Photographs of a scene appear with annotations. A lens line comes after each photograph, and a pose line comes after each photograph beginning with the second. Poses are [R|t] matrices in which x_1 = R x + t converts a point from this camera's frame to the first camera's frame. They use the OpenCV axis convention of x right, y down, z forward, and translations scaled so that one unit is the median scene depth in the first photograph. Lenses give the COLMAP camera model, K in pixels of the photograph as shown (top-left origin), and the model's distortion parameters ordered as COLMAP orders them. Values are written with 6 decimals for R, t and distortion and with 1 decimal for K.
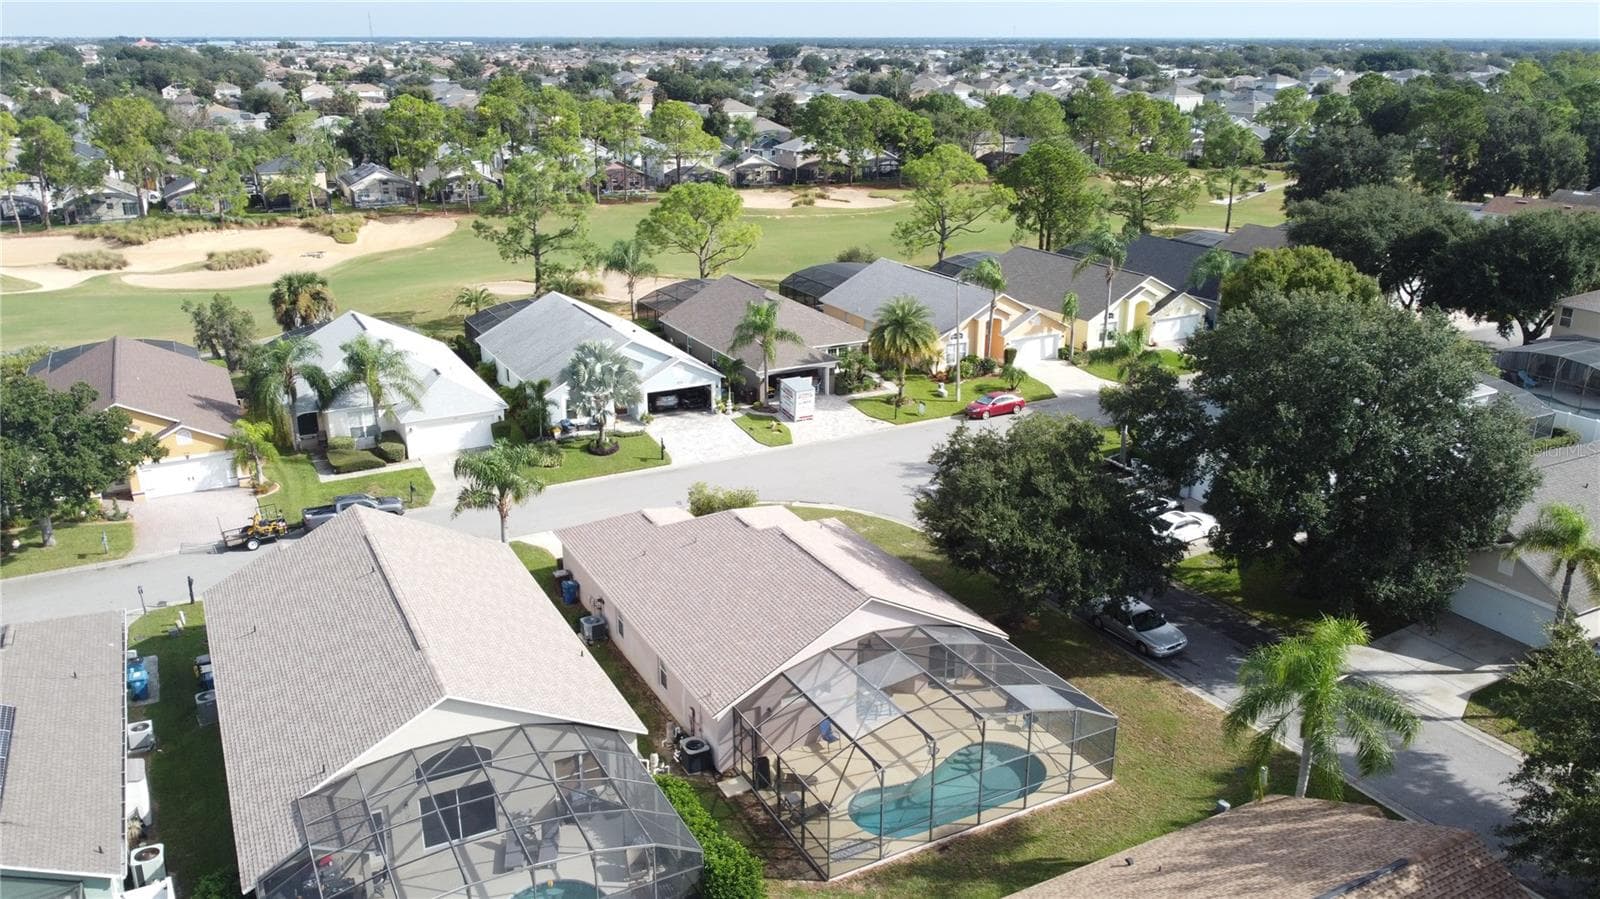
lens RADIAL K [[1207.7, 0, 800.0], [0, 1207.7, 449.5], [0, 0, 1]] dist [0.000225, -0.010871]
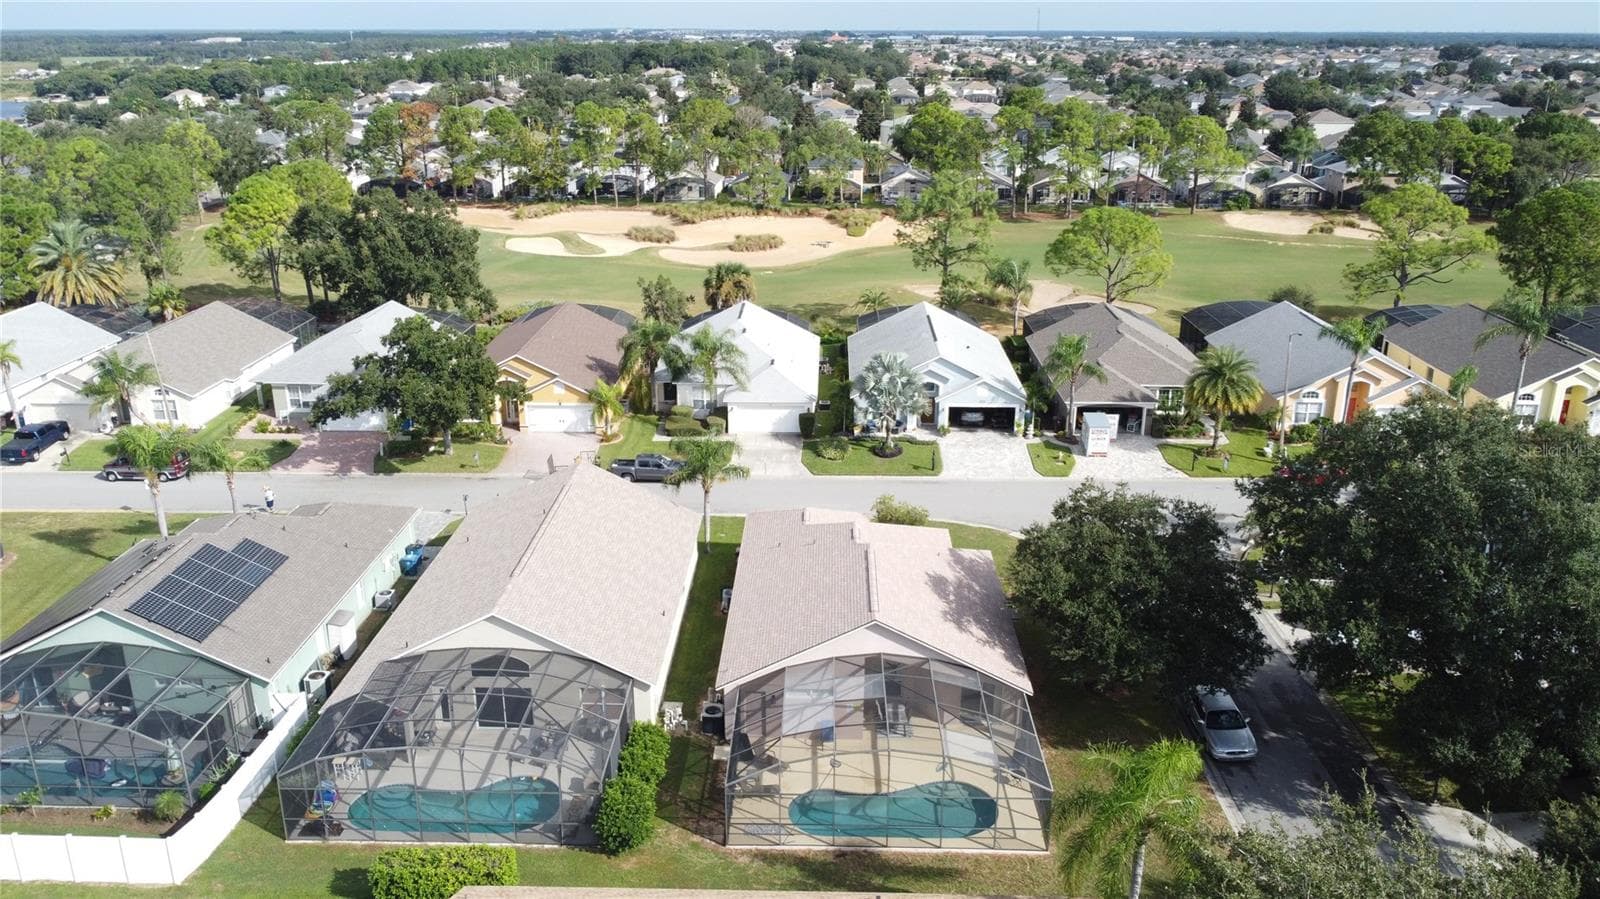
lens RADIAL K [[1207.7, 0, 800.0], [0, 1207.7, 449.5], [0, 0, 1]] dist [0.000225, -0.010871]
pose [[0.869976, 0.161220, -0.465994, 0.222067], [-0.159092, 0.986274, 0.044208, -0.030677], [0.466724, 0.035676, 0.883683, 0.001698]]
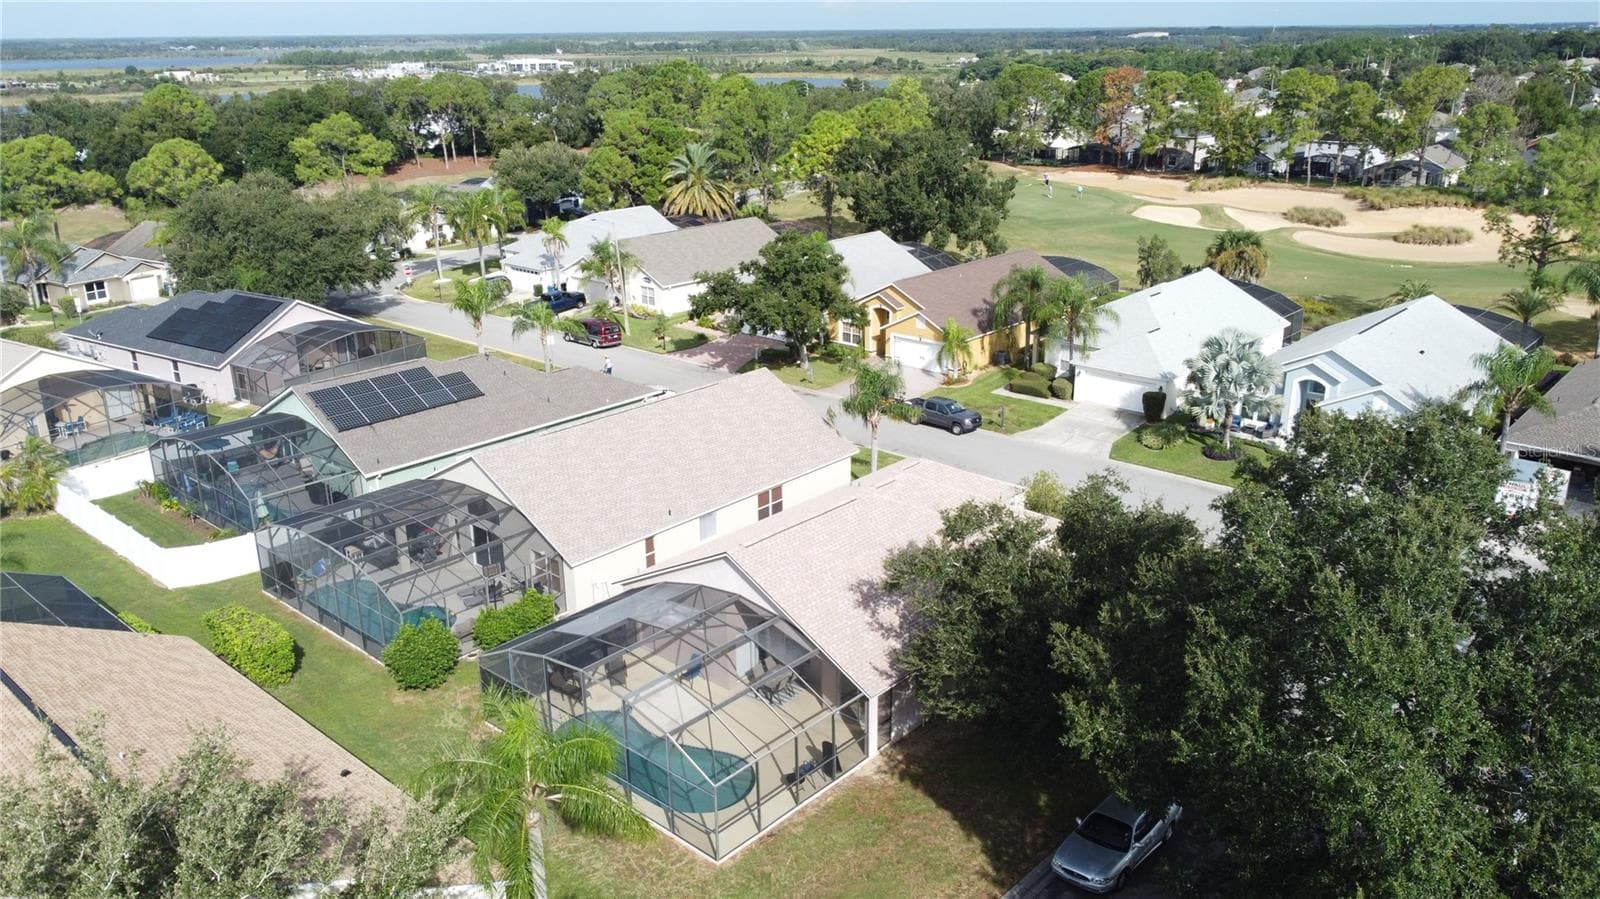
lens RADIAL K [[1207.7, 0, 800.0], [0, 1207.7, 449.5], [0, 0, 1]] dist [0.000225, -0.010871]
pose [[0.339867, 0.301907, -0.890698, 0.411782], [-0.292712, 0.933991, 0.204891, -0.074971], [0.893762, 0.191082, 0.405805, 0.302082]]
